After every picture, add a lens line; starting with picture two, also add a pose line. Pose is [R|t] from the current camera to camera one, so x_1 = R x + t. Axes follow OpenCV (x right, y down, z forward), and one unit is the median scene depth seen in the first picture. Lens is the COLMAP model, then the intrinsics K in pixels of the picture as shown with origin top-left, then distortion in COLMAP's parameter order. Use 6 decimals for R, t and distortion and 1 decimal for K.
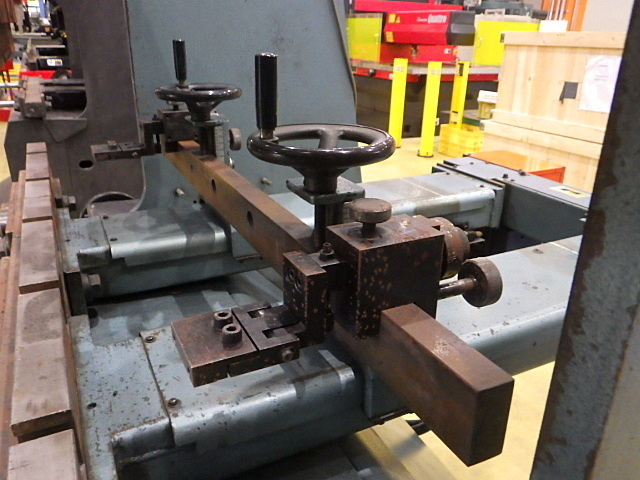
lens RADIAL K [[525.4, 0, 320.0], [0, 525.4, 240.0], [0, 0, 1]] dist [-0.008637, -0.002691]
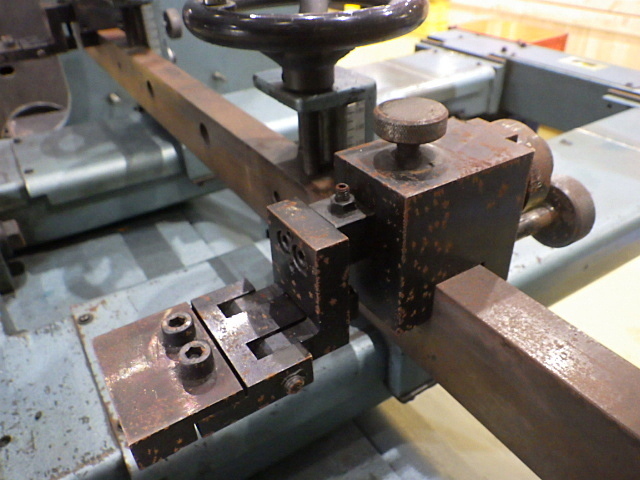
lens RADIAL K [[524.8, 0, 320.4], [0, 524.8, 243.9], [0, 0, 1]] dist [-0.005387, 0.004395]
pose [[0.994192, -0.091190, 0.057163, -0.033850], [0.077317, 0.974627, 0.210059, -0.036615], [-0.074868, -0.204419, 0.976016, 0.289970]]
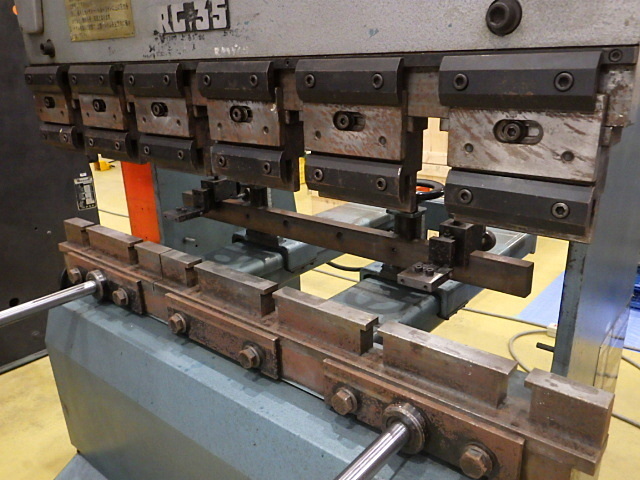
lens RADIAL K [[524.8, 0, 320.4], [0, 524.8, 243.9], [0, 0, 1]] dist [-0.005387, 0.004395]
pose [[0.915384, -0.168554, 0.365597, -0.959973], [0.186615, 0.982328, -0.014357, -0.003898], [-0.356717, 0.081368, 0.930662, -0.696094]]
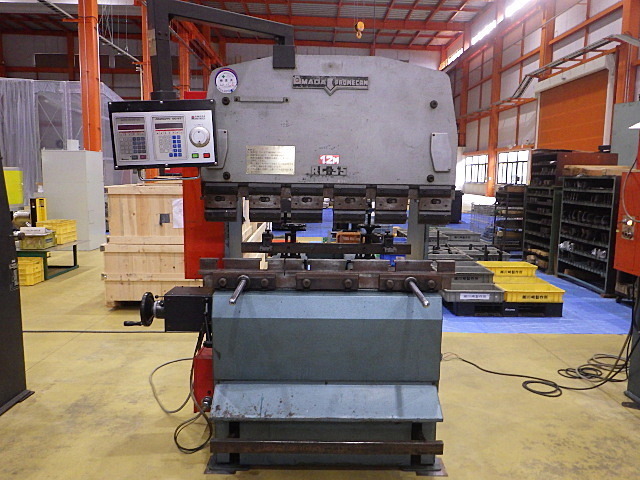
lens RADIAL K [[524.8, 0, 320.4], [0, 524.8, 243.9], [0, 0, 1]] dist [-0.005387, 0.004395]
pose [[0.442332, -0.138048, 0.886163, -4.887047], [0.329802, 0.943886, -0.017582, -0.053943], [-0.834010, 0.300035, 0.463039, -1.132957]]
